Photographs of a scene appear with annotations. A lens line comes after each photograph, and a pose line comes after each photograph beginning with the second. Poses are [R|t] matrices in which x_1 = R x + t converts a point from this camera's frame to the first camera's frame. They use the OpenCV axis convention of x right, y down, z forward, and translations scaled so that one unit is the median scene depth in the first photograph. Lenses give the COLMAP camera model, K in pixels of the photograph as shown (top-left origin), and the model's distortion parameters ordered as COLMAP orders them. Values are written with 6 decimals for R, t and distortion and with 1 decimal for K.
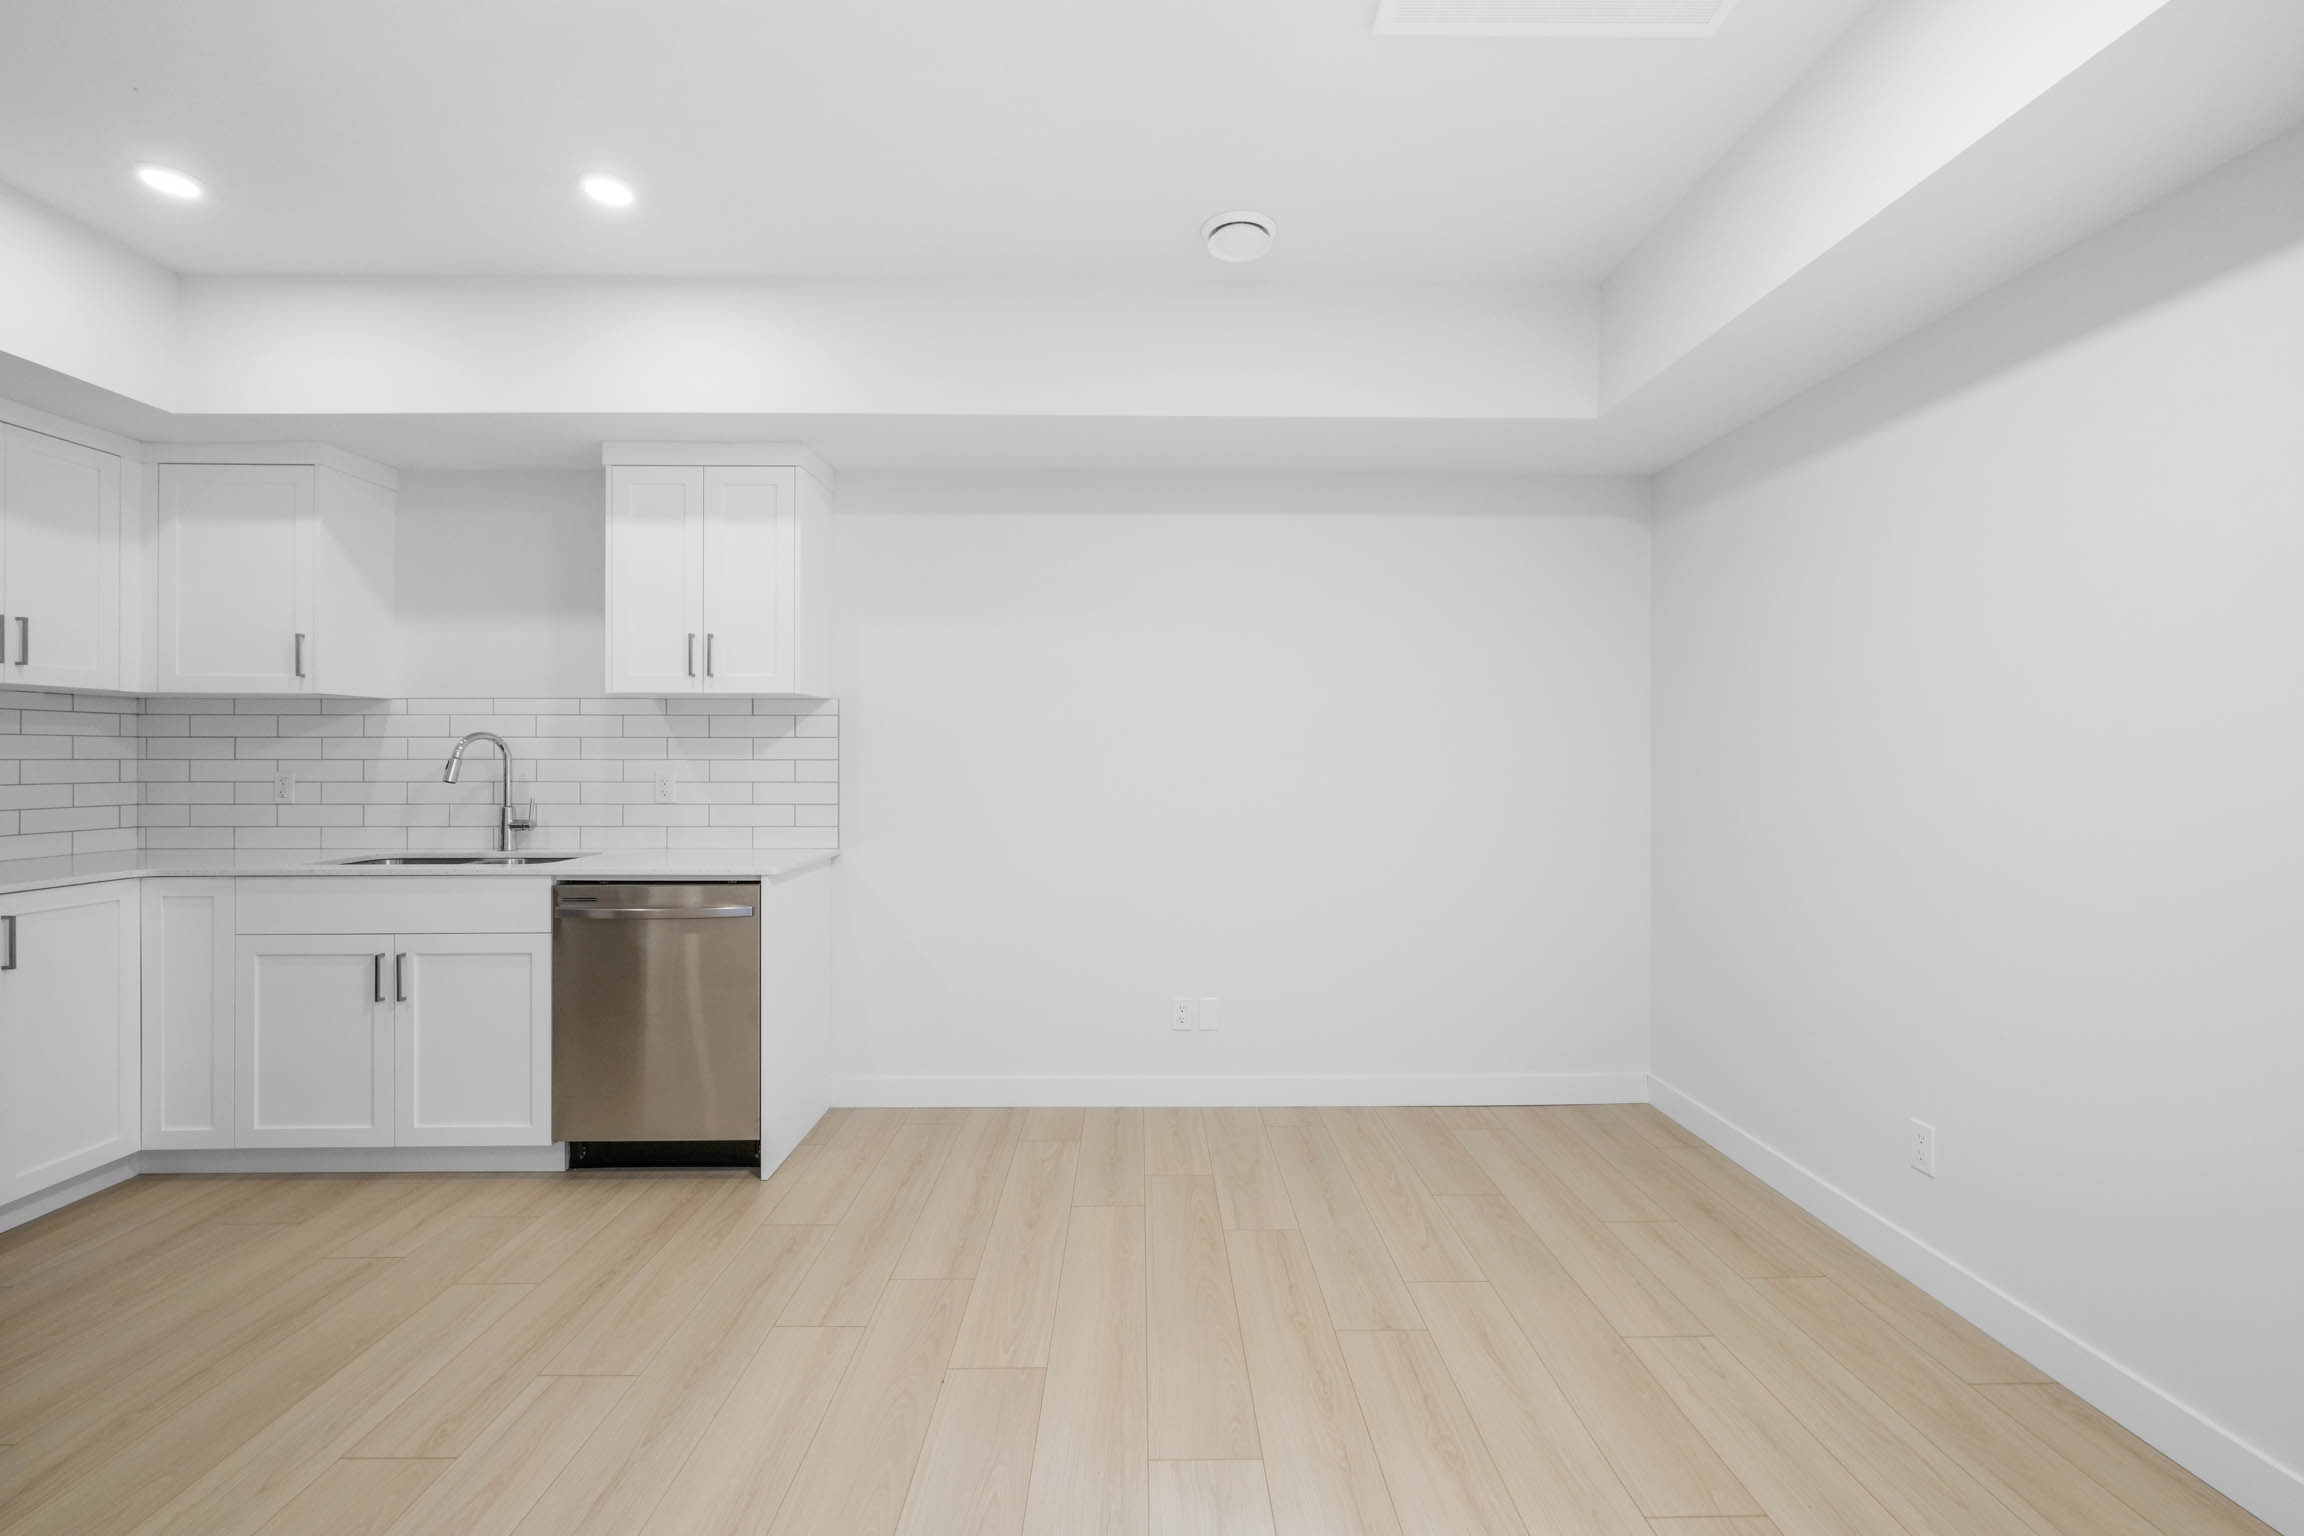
lens RADIAL K [[1008.7, 0, 1161.0], [0, 1008.7, 754.3], [0, 0, 1]] dist [-0.003358, -0.000300]
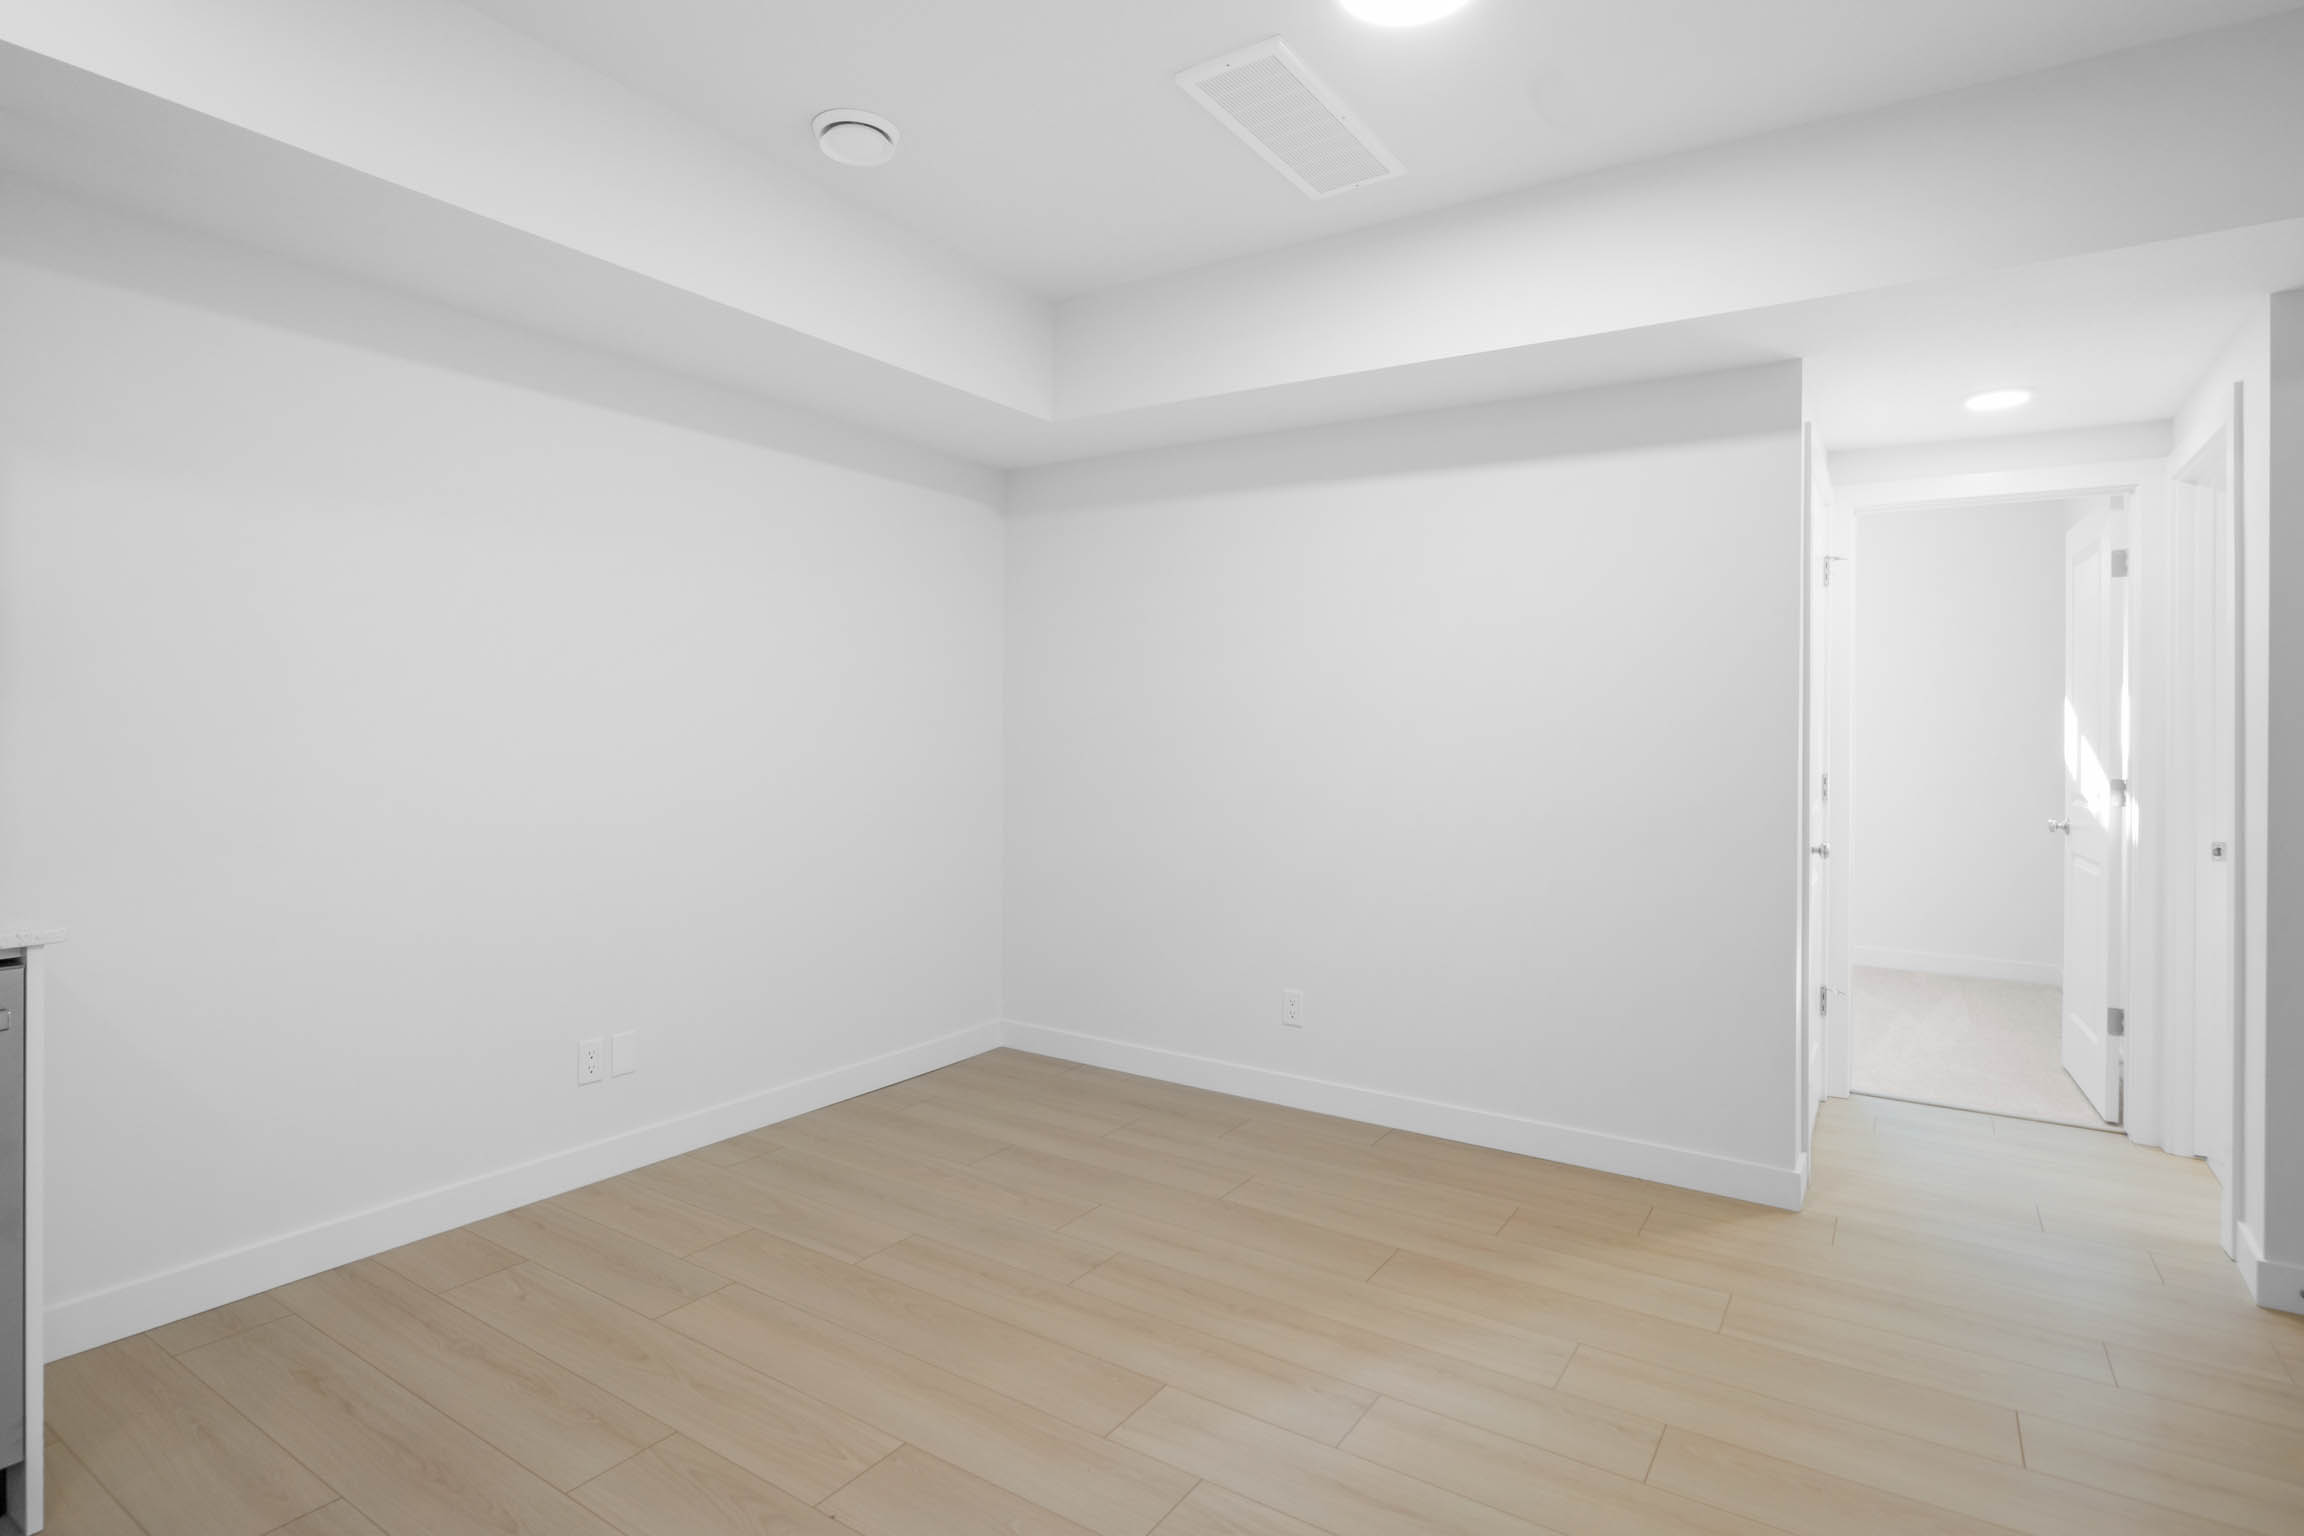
lens RADIAL K [[1169.1, 0, 1159.3], [0, 1169.1, 713.0], [0, 0, 1]] dist [-0.022093, 0.014870]
pose [[0.562089, 0.018841, 0.826862, -0.511002], [-0.015099, 0.999808, -0.012518, -0.000279], [-0.826939, -0.005449, 0.562265, 0.169268]]
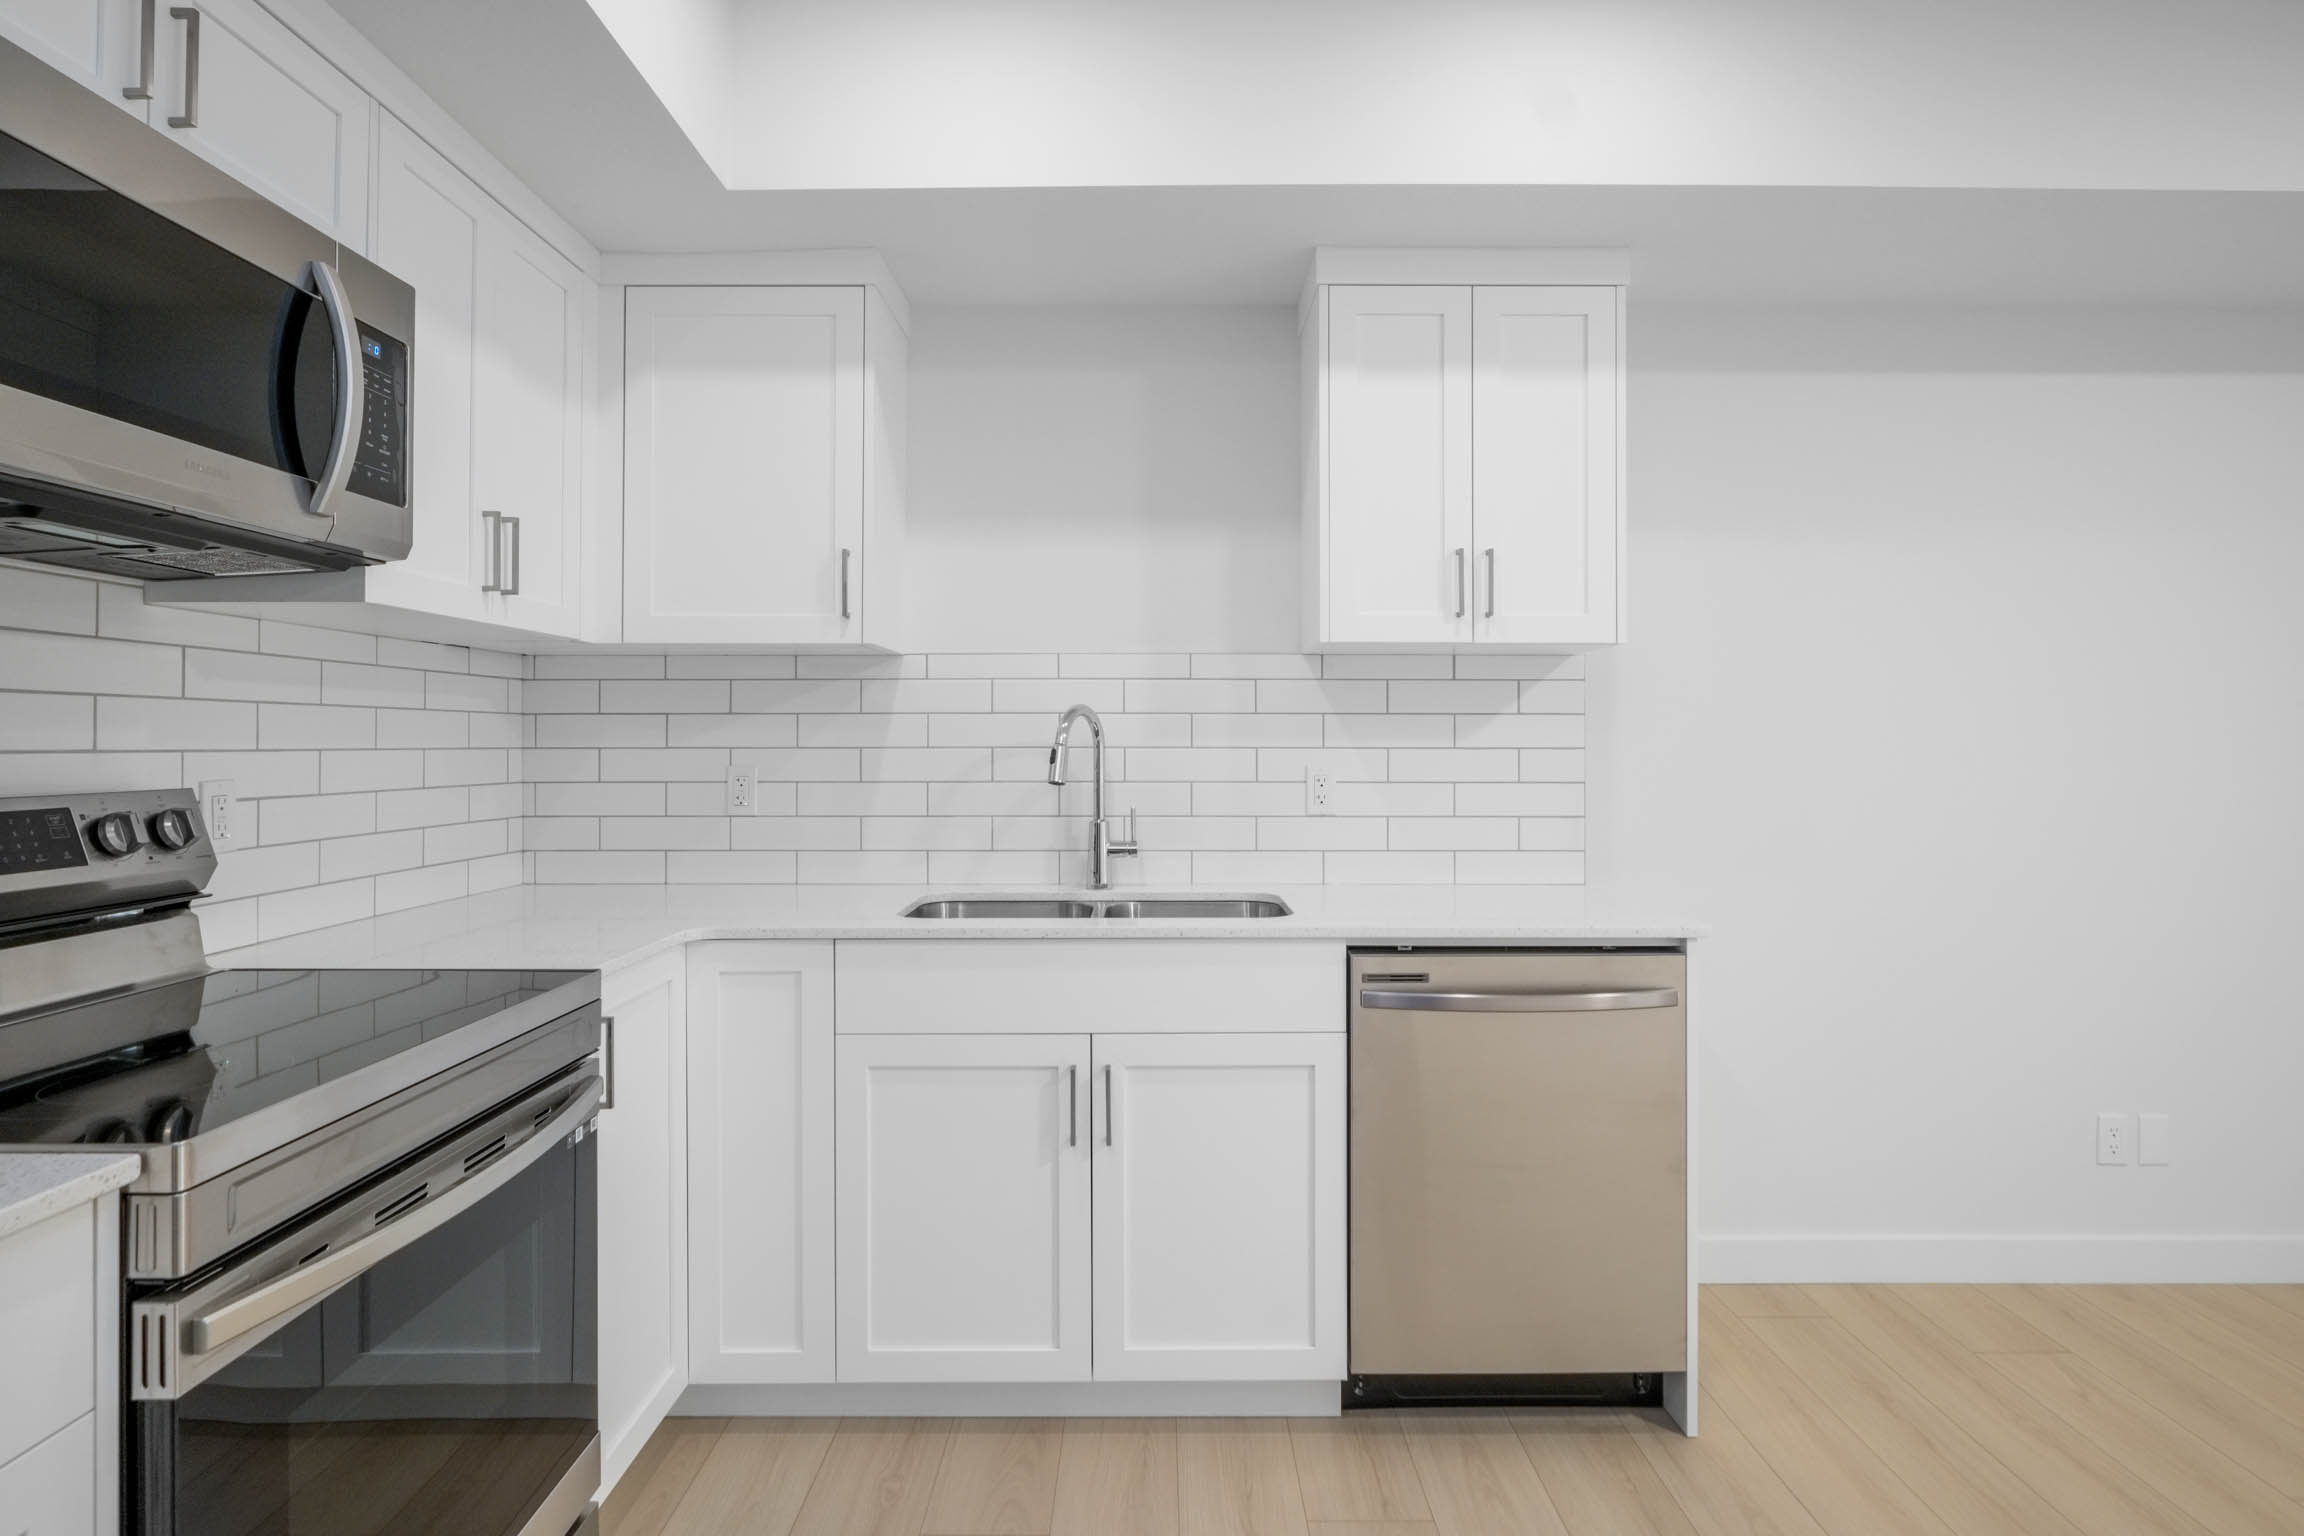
lens RADIAL K [[1202.9, 0, 1150.2], [0, 1202.9, 732.5], [0, 0, 1]] dist [-0.016671, 0.001837]
pose [[0.999812, -0.000693, -0.019379, -0.632800], [0.000610, 0.999991, -0.004302, -0.001425], [0.019382, 0.004289, 0.999803, 0.240464]]
